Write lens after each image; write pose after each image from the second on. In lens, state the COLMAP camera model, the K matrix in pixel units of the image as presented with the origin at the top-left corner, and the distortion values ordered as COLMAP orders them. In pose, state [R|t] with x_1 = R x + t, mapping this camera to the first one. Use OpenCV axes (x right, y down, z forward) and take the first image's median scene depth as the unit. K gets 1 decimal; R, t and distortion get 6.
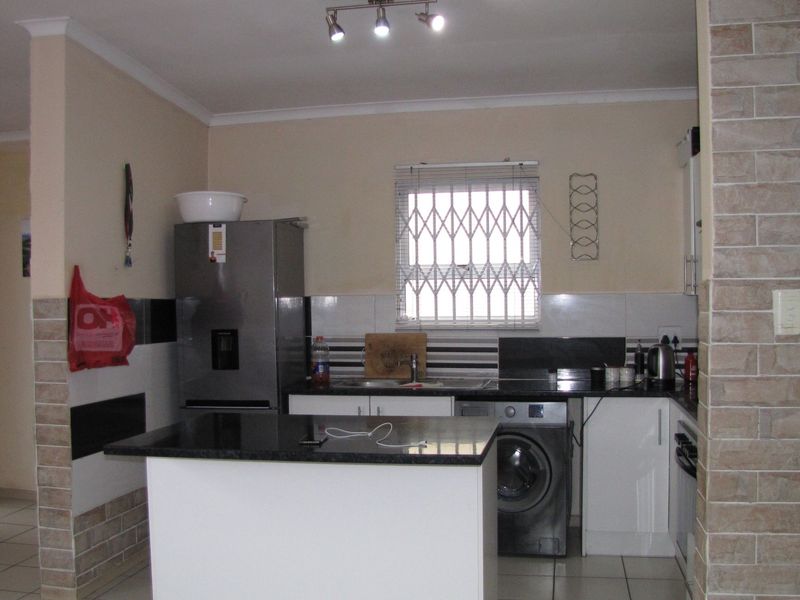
lens RADIAL K [[843.9, 0, 400.8], [0, 843.9, 308.4], [0, 0, 1]] dist [-0.109366, 0.000000]
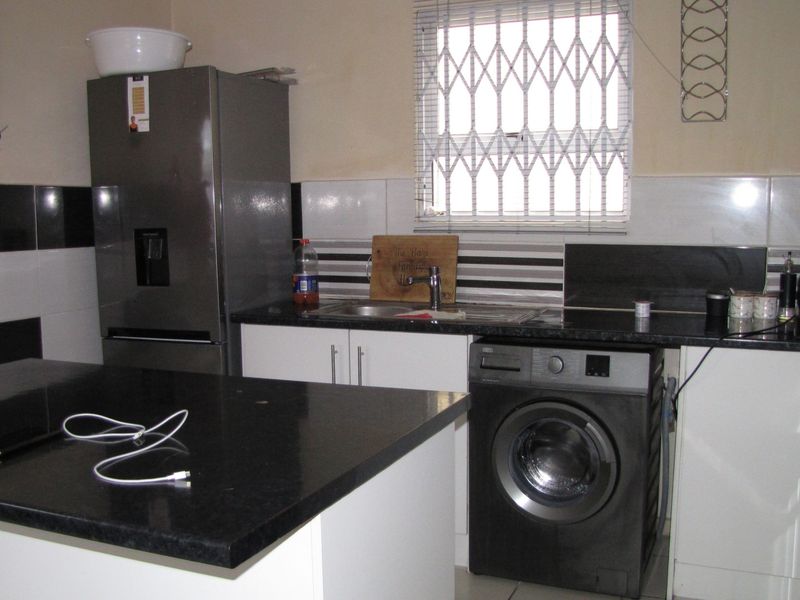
lens RADIAL K [[843.9, 0, 399.1], [0, 843.9, 291.2], [0, 0, 1]] dist [-0.109366, 0.000000]
pose [[0.974473, 0.024258, -0.223188, 0.136866], [-0.002634, 0.995312, 0.096677, 0.008756], [0.224487, -0.093621, 0.969969, 0.338691]]
